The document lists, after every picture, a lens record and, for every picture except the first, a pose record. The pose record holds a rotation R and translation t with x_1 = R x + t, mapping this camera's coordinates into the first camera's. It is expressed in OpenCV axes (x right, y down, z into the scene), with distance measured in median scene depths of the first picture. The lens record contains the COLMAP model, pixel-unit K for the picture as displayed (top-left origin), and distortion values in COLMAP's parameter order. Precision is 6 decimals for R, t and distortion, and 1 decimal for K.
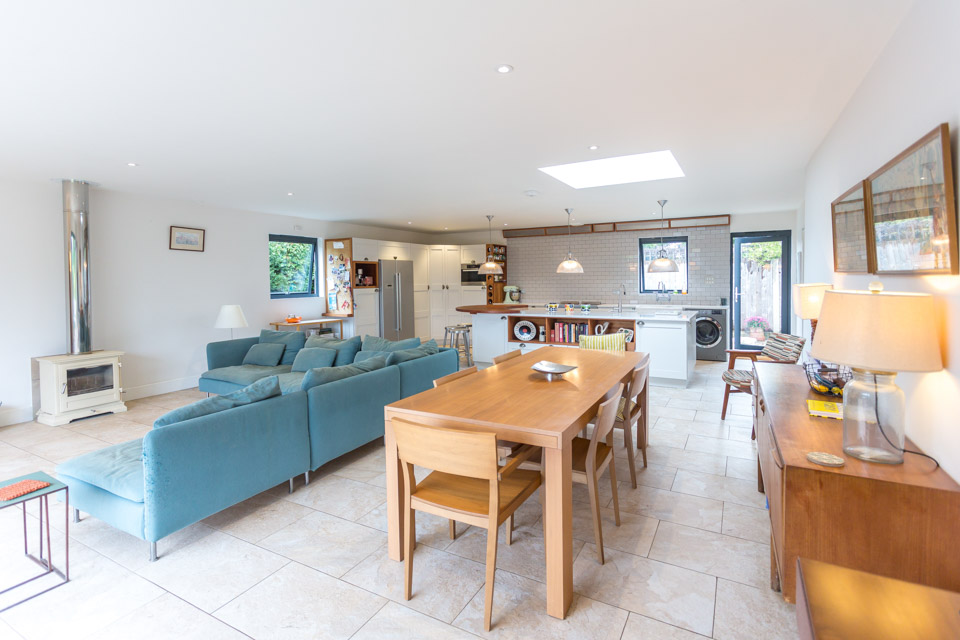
lens RADIAL K [[485.2, 0, 455.8], [0, 485.2, 279.3], [0, 0, 1]] dist [0.040097, -0.000011]
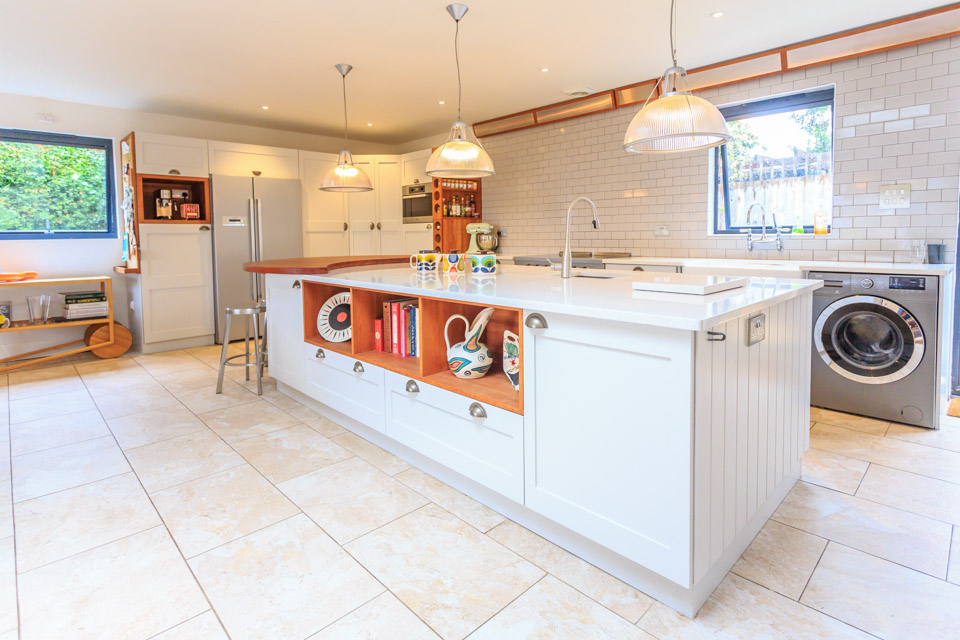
lens RADIAL K [[487.6, 0, 479.3], [0, 487.6, 253.4], [0, 0, 1]] dist [0.002301, 0.000245]
pose [[0.961847, 0.011028, -0.273365, 0.304150], [-0.000526, 0.999260, 0.038460, 0.030331], [0.273586, -0.036848, 0.961141, 0.533133]]
